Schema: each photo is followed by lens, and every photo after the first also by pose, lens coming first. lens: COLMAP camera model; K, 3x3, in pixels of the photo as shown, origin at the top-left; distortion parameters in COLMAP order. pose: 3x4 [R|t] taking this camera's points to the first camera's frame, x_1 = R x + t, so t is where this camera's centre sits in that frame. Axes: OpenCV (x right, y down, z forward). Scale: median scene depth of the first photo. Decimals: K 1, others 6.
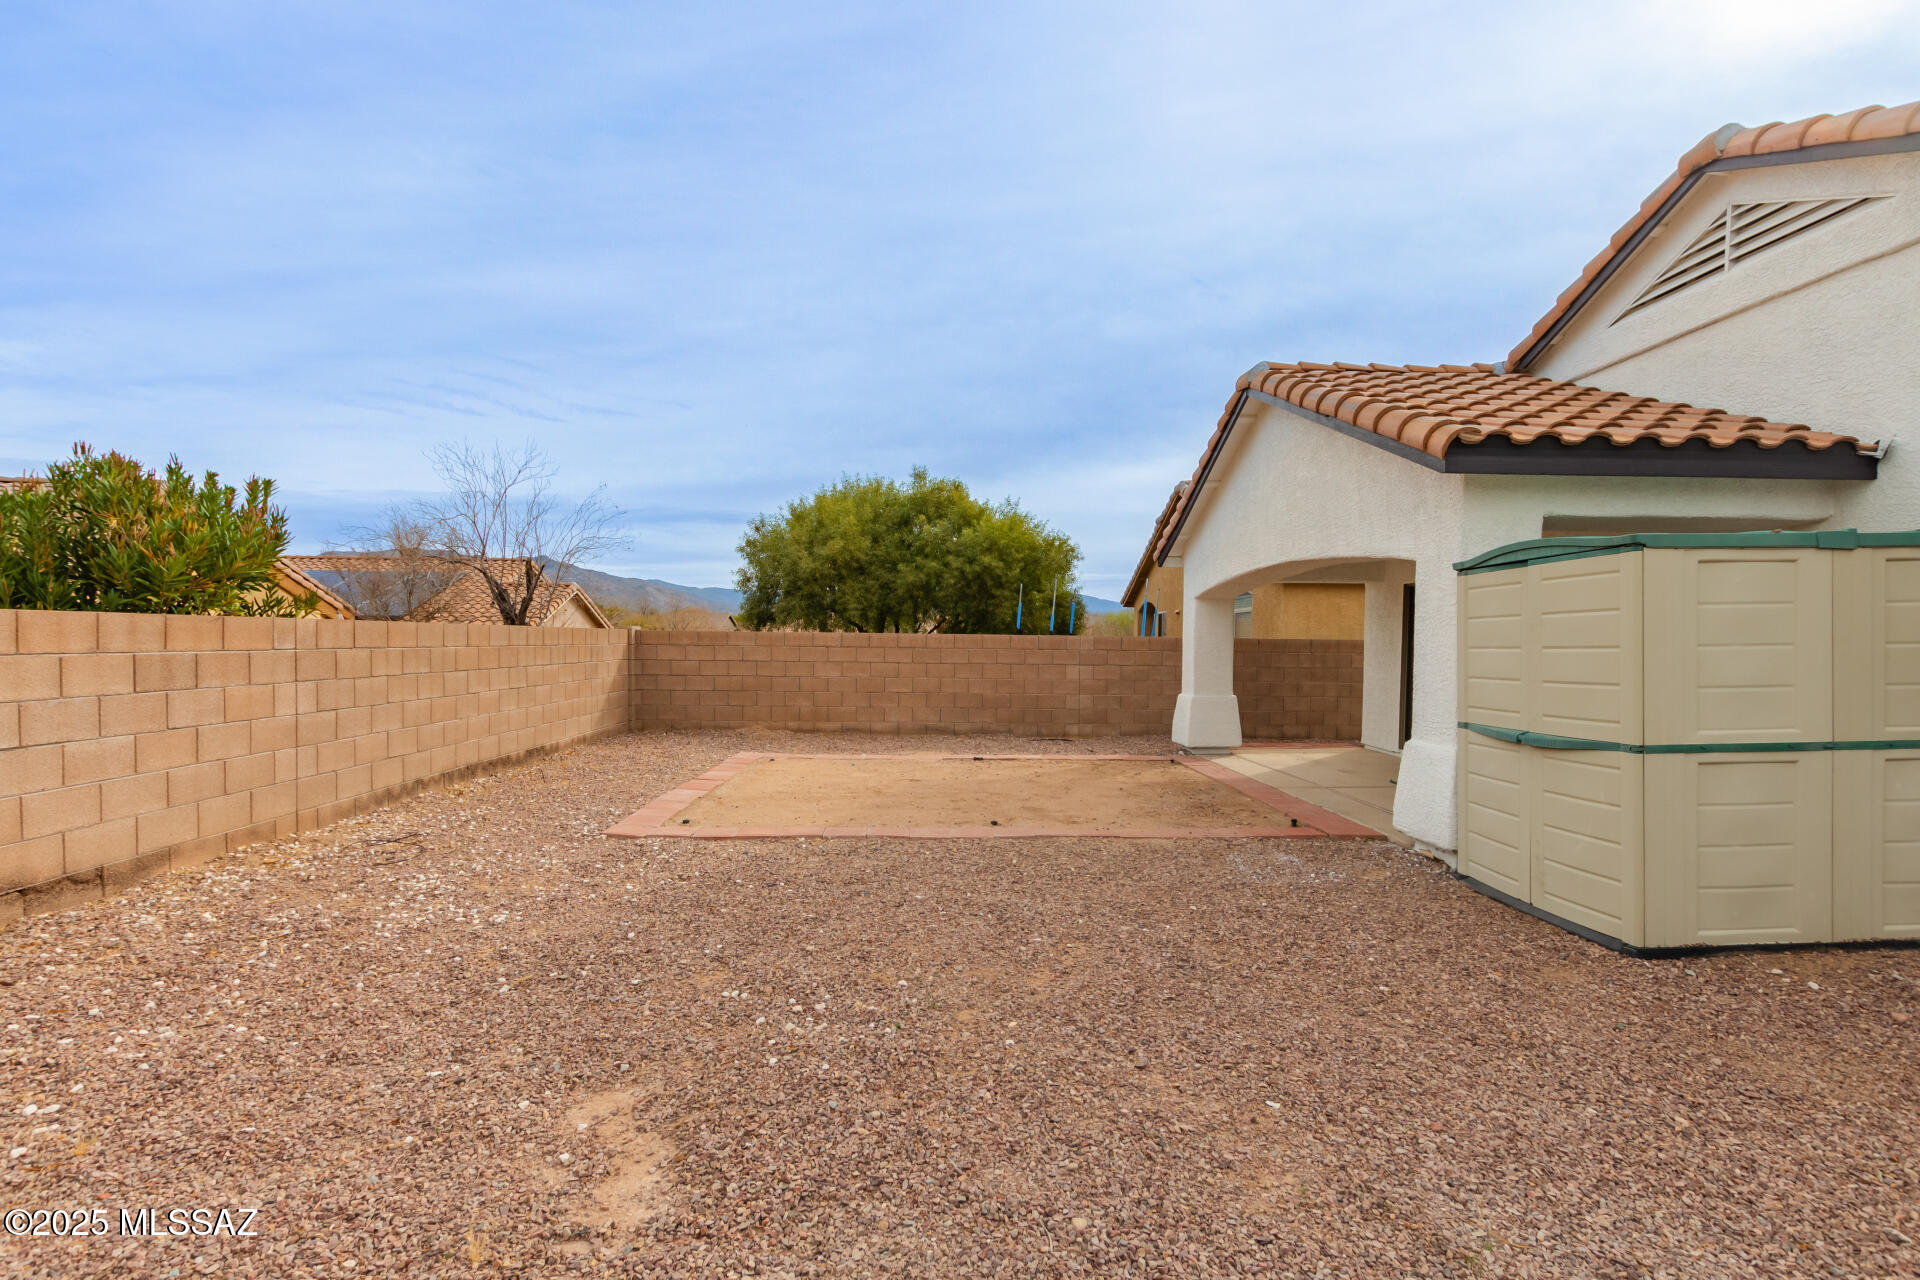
lens RADIAL K [[884.0, 0, 966.3], [0, 884.0, 646.6], [0, 0, 1]] dist [0.009081, -0.003048]
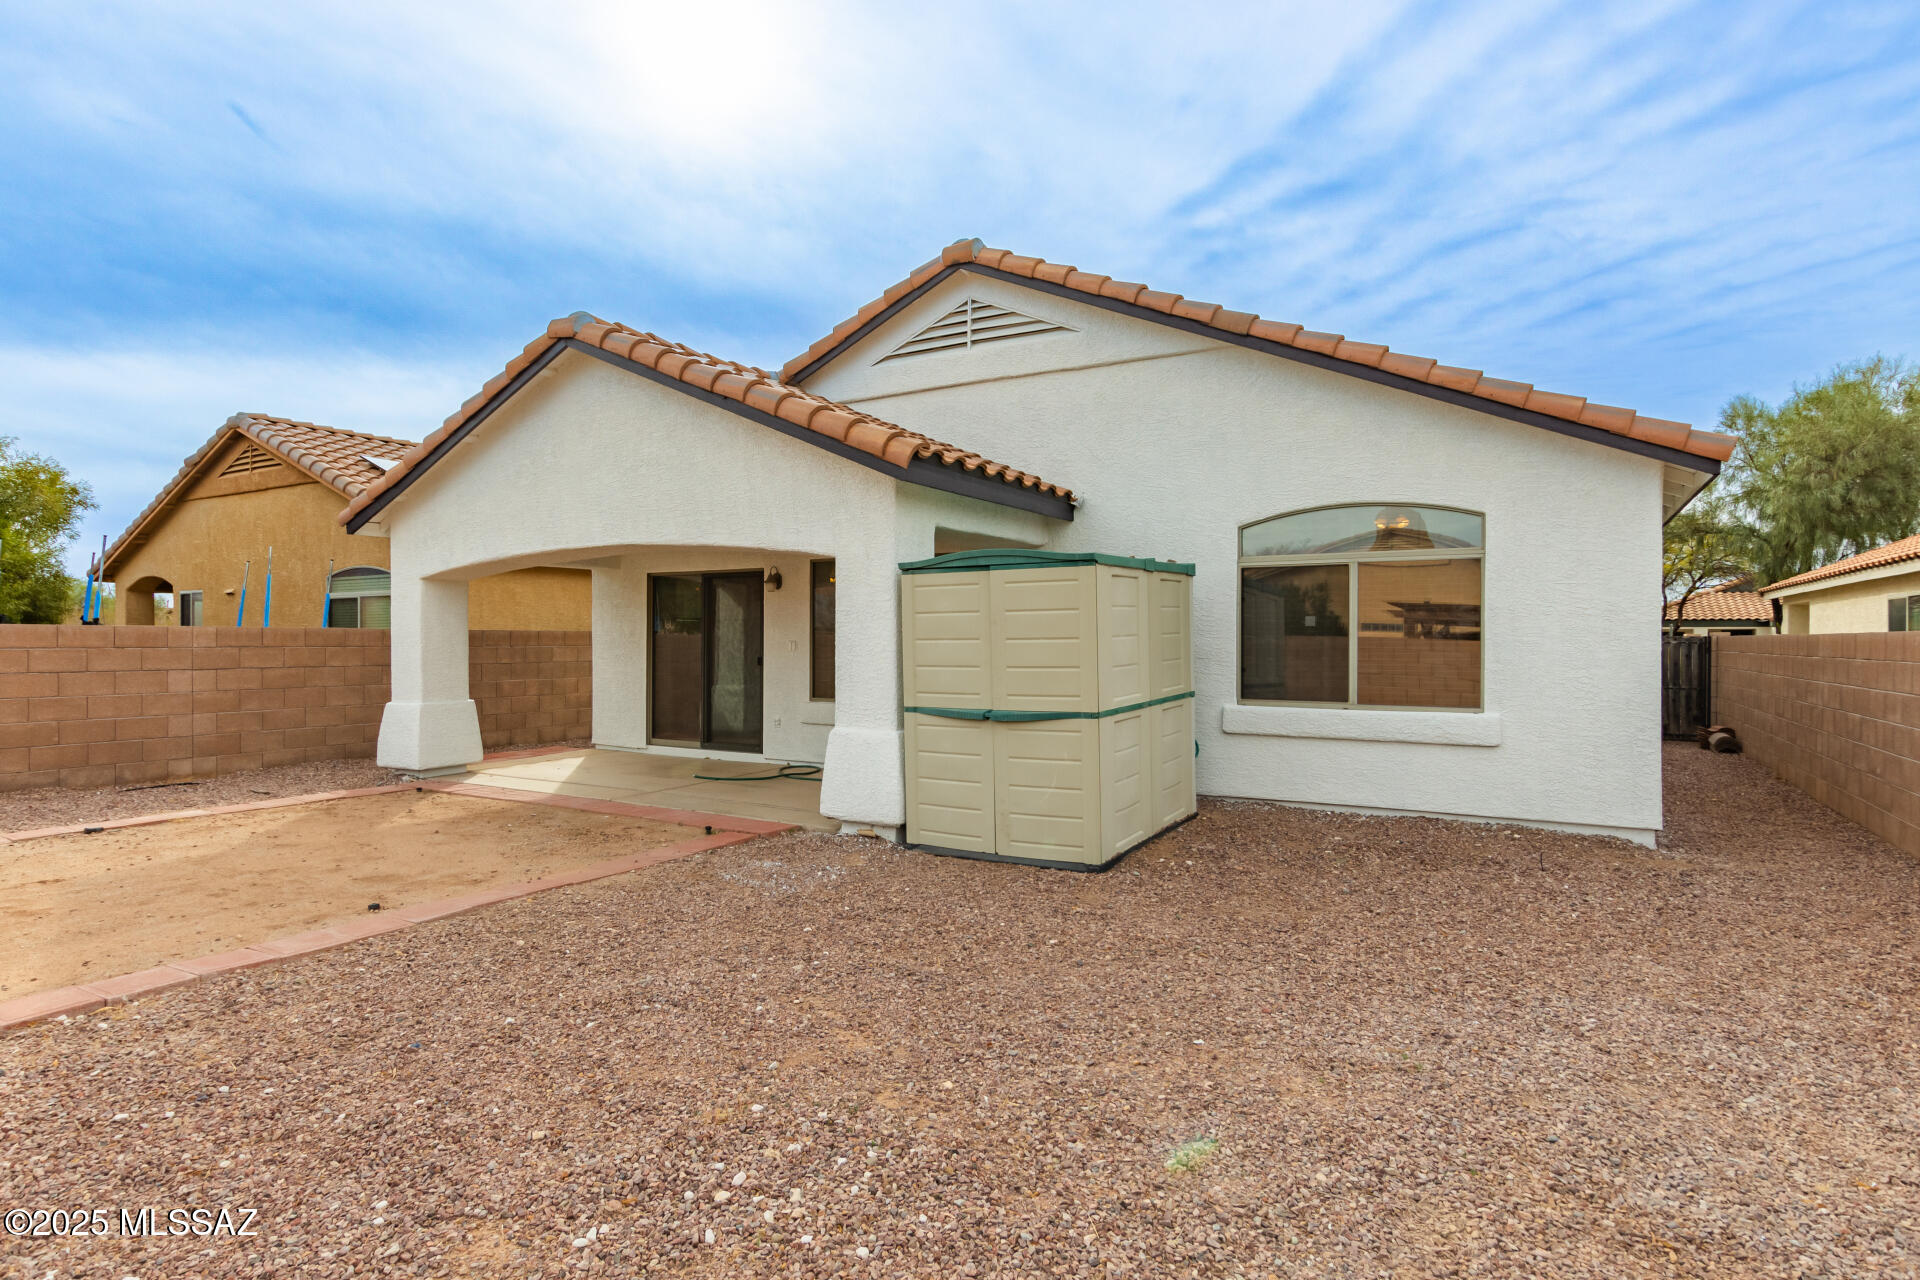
lens RADIAL K [[982.3, 0, 951.5], [0, 982.3, 633.1], [0, 0, 1]] dist [0.004503, 0.001723]
pose [[0.552887, -0.004556, 0.833244, -0.346351], [0.007460, 0.999972, 0.000518, -0.005621], [-0.833223, 0.005929, 0.552906, 0.219412]]
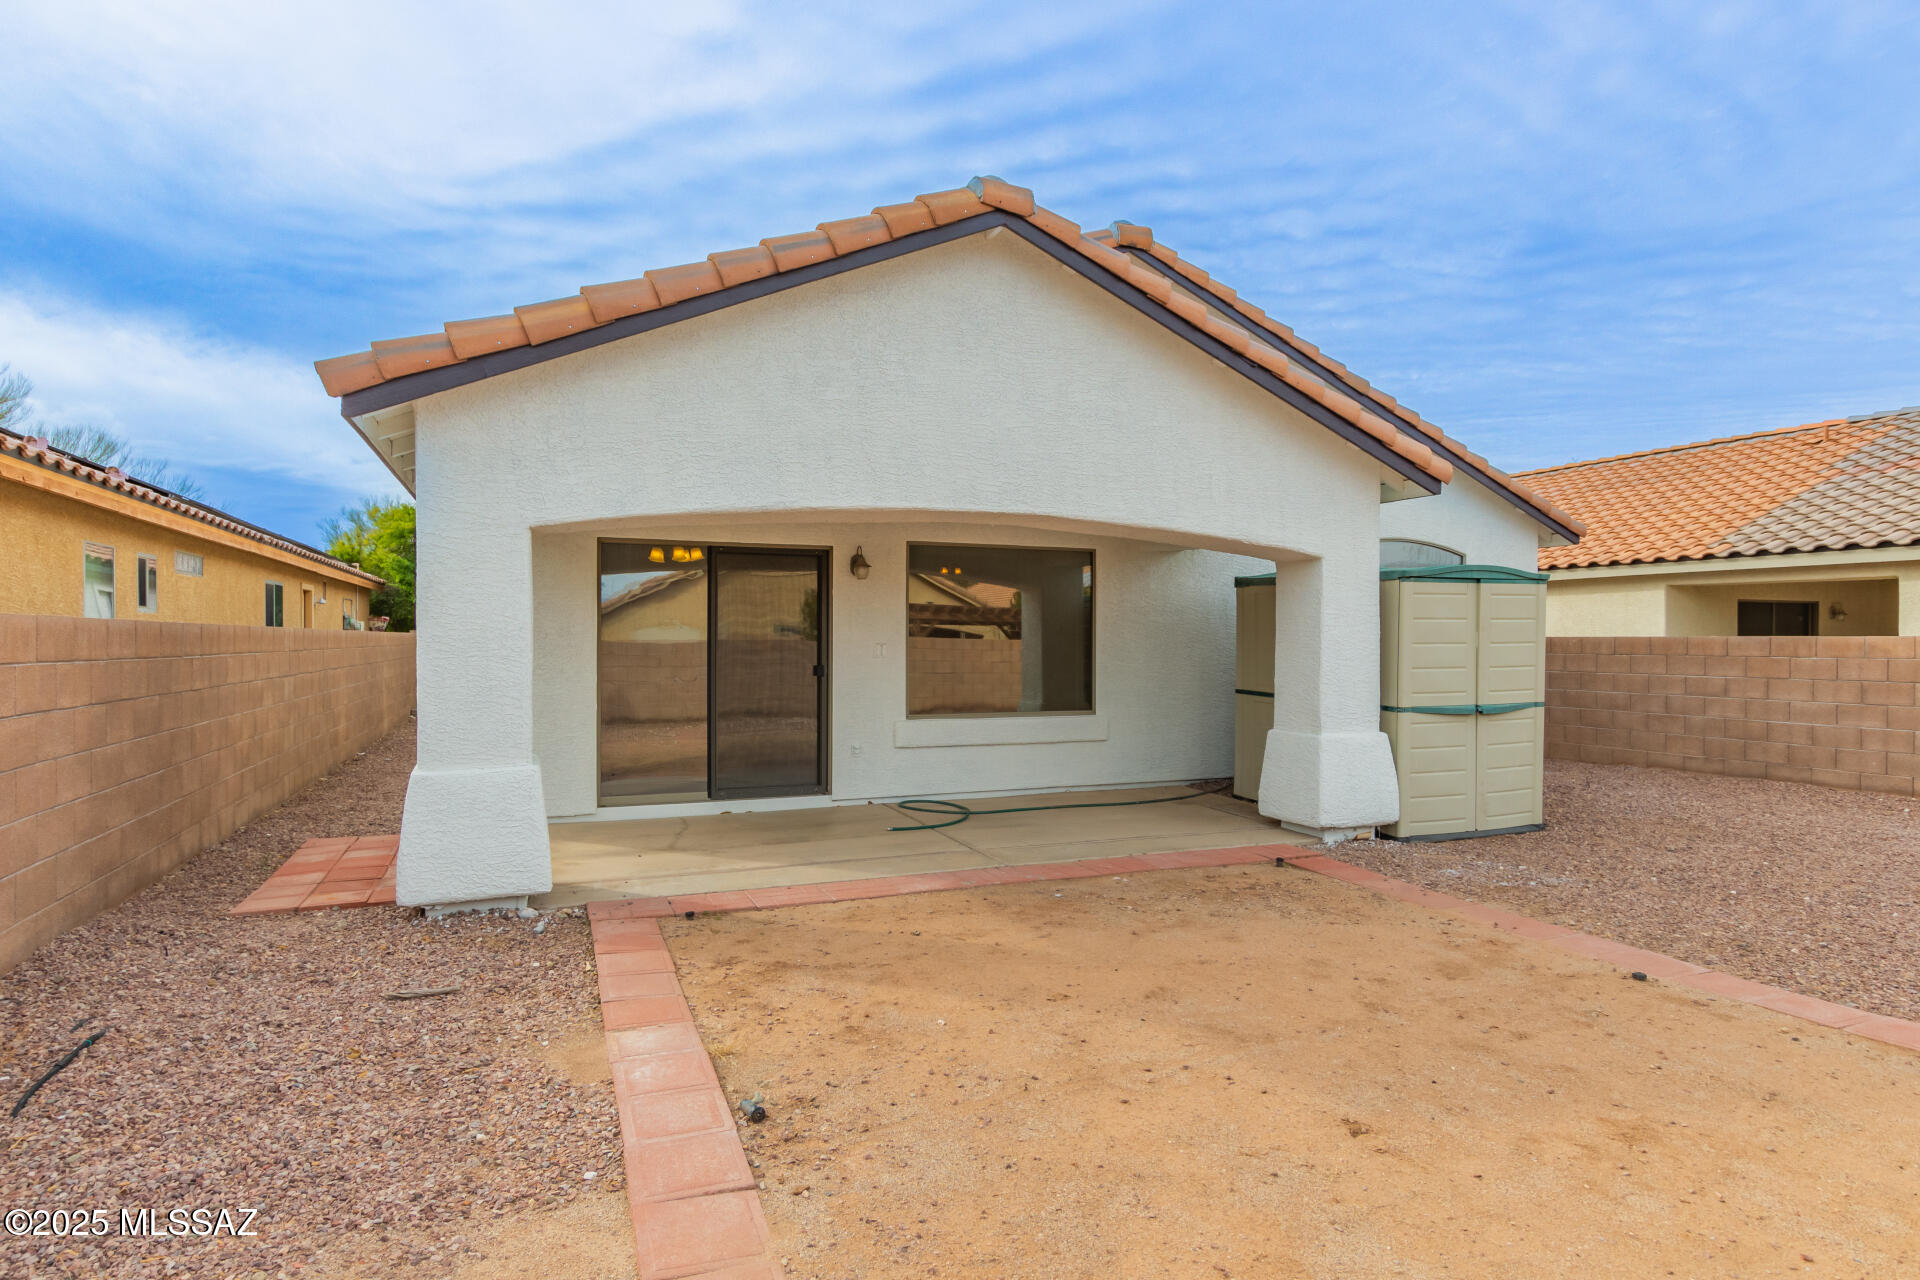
lens RADIAL K [[1057.3, 0, 945.3], [0, 1057.3, 640.9], [0, 0, 1]] dist [0.011151, -0.002026]
pose [[-0.323550, -0.013881, 0.946109, -0.445929], [-0.002283, 0.999901, 0.013890, -0.015820], [-0.946208, 0.002334, -0.323550, 1.609374]]
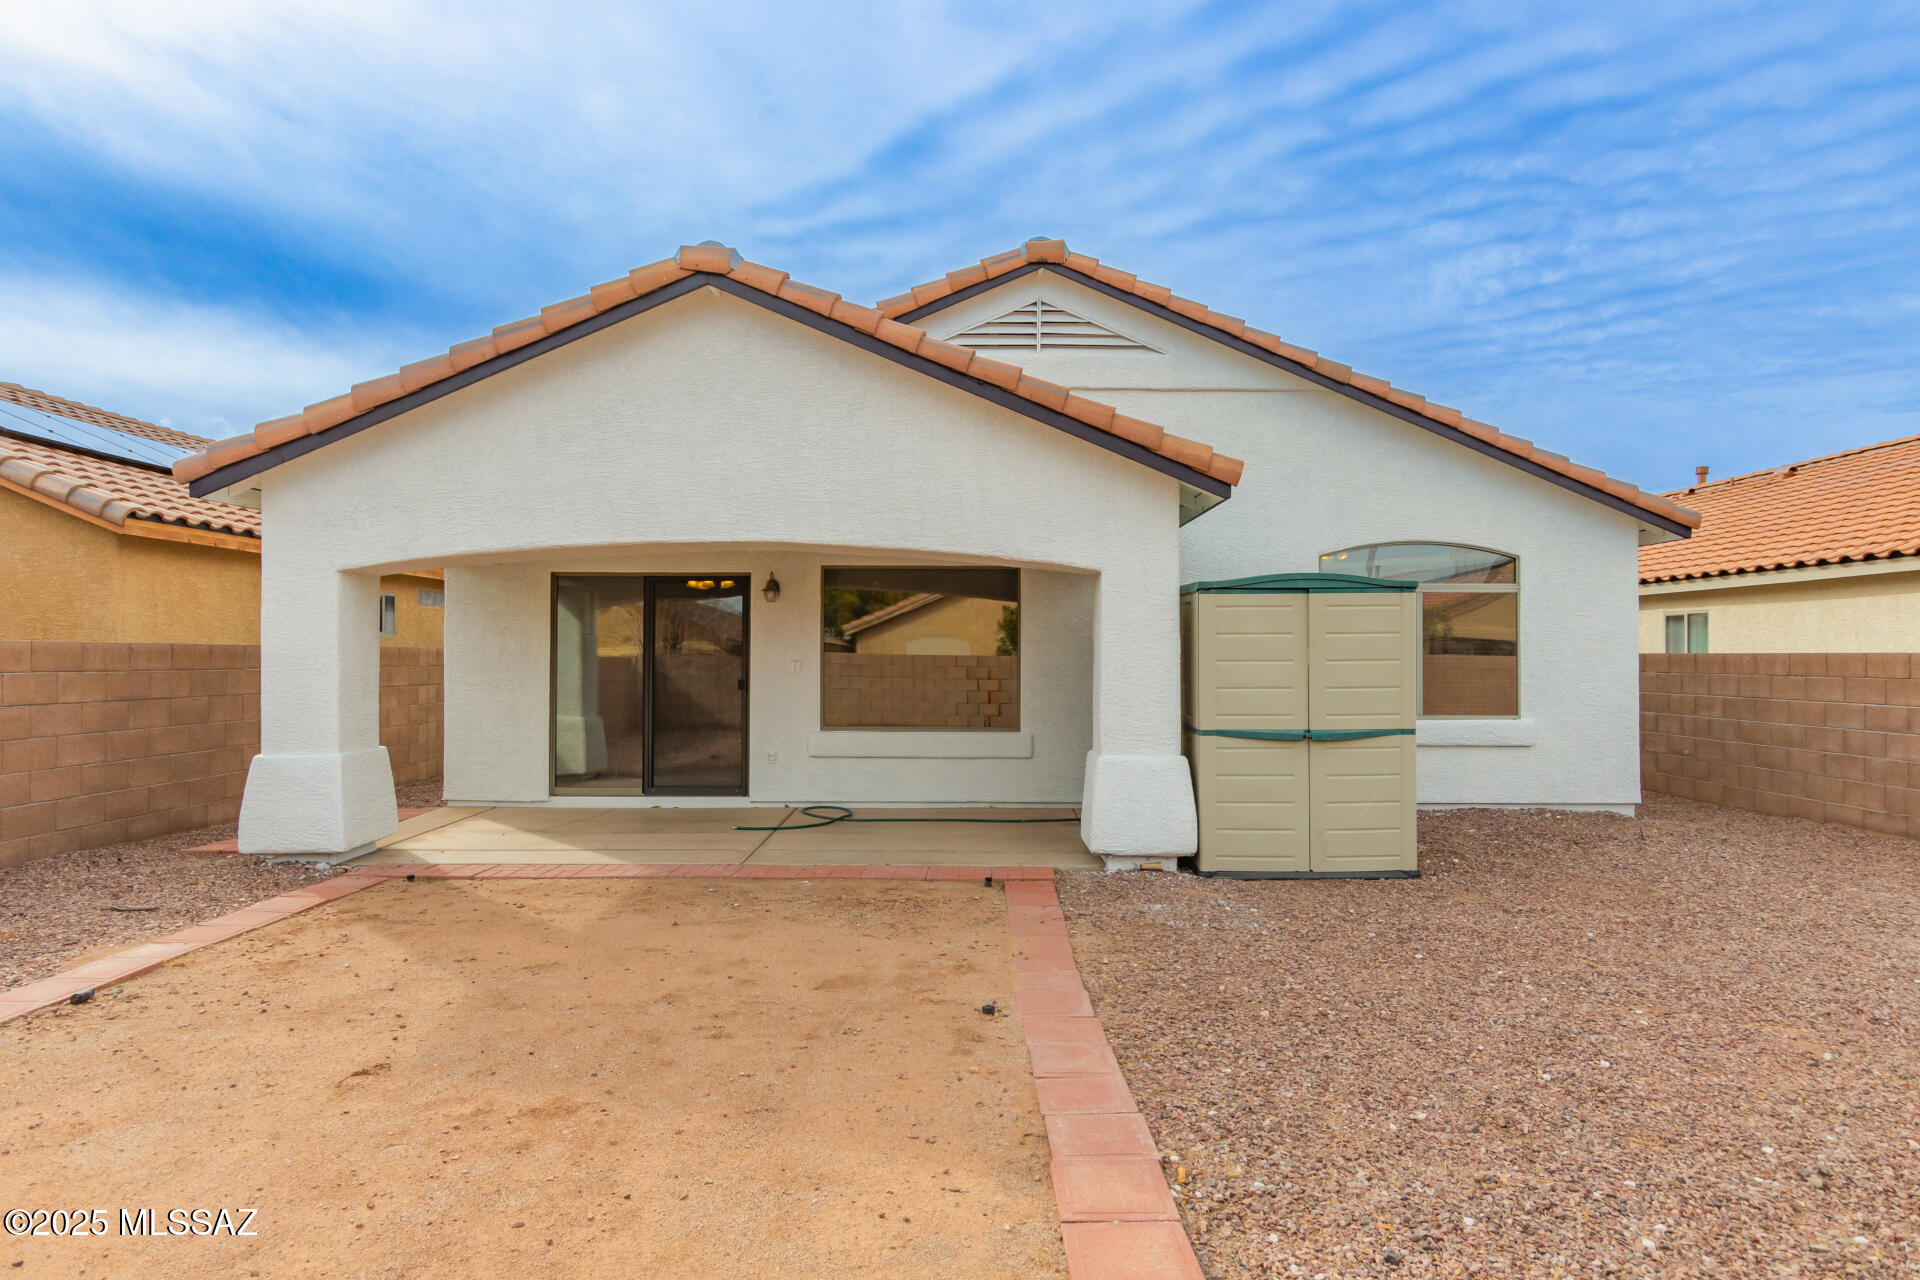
lens RADIAL K [[1057.3, 0, 940.5], [0, 1057.3, 641.1], [0, 0, 1]] dist [0.011151, -0.002026]
pose [[0.068220, 0.002122, 0.997668, -0.590824], [0.002955, 0.999993, -0.002329, -0.016389], [-0.997666, 0.003107, 0.068213, 0.982206]]
